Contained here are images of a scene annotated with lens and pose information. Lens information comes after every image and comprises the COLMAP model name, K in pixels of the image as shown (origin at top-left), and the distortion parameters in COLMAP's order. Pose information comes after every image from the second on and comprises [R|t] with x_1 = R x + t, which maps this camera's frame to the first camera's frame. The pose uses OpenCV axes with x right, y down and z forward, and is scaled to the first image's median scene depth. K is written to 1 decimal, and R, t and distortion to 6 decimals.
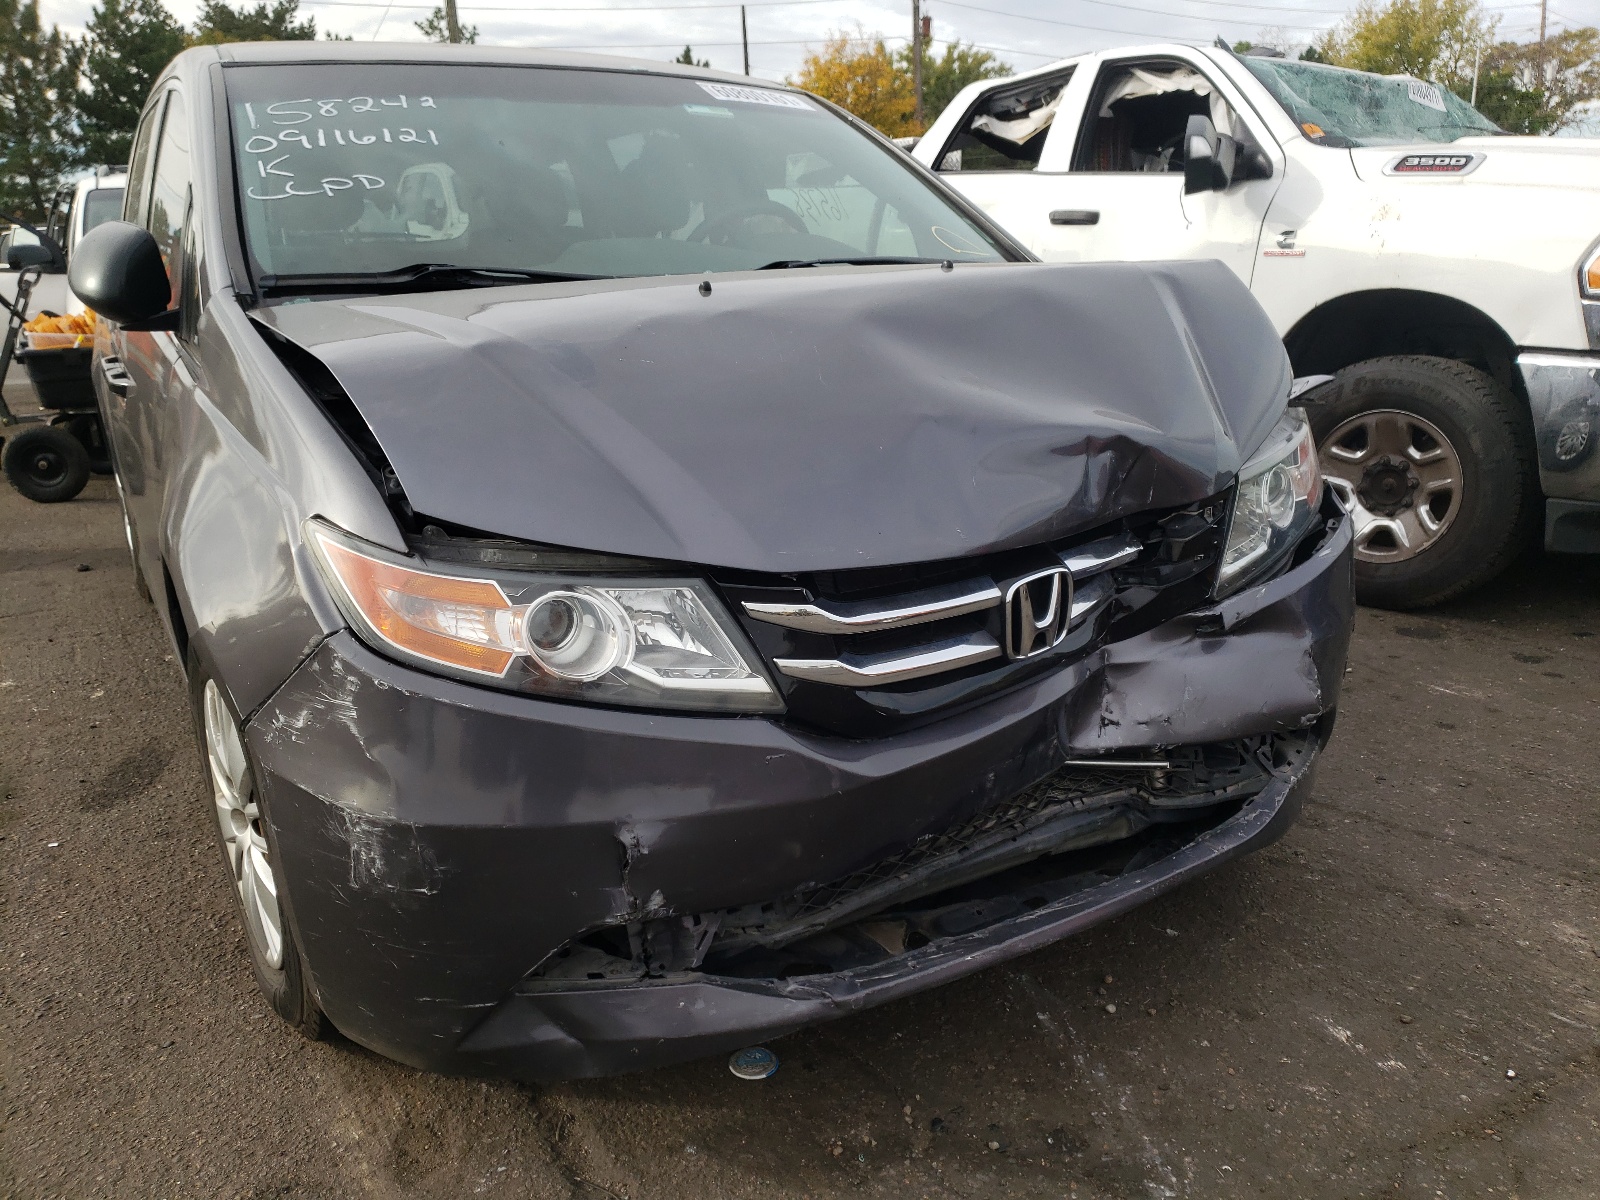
lens RADIAL K [[1233.7, 0, 802.1], [0, 1233.7, 603.8], [0, 0, 1]] dist [0.032063, -0.003928]
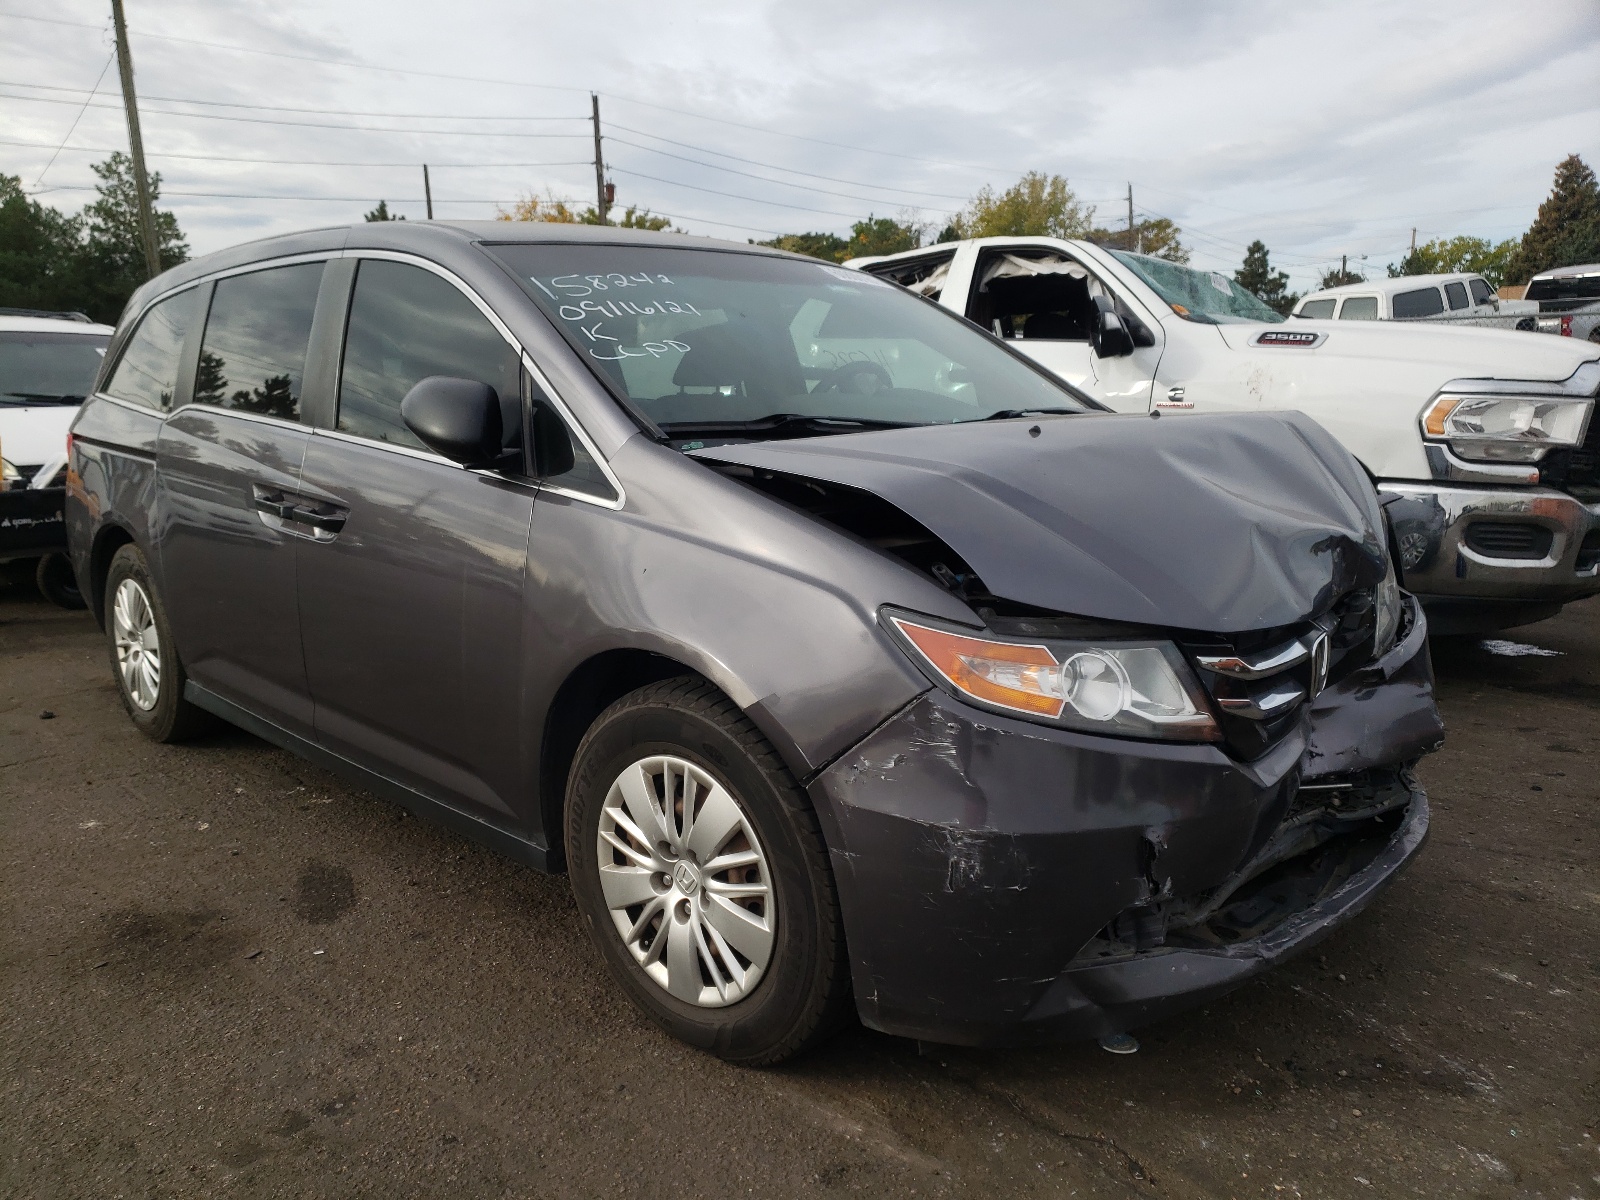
lens RADIAL K [[1214.9, 0, 793.8], [0, 1214.9, 592.2], [0, 0, 1]] dist [0.005263, 0.029188]
pose [[0.974998, -0.028714, 0.220350, -0.591320], [0.054707, 0.992112, -0.112785, 0.042066], [-0.215374, 0.122020, 0.968878, -0.156671]]
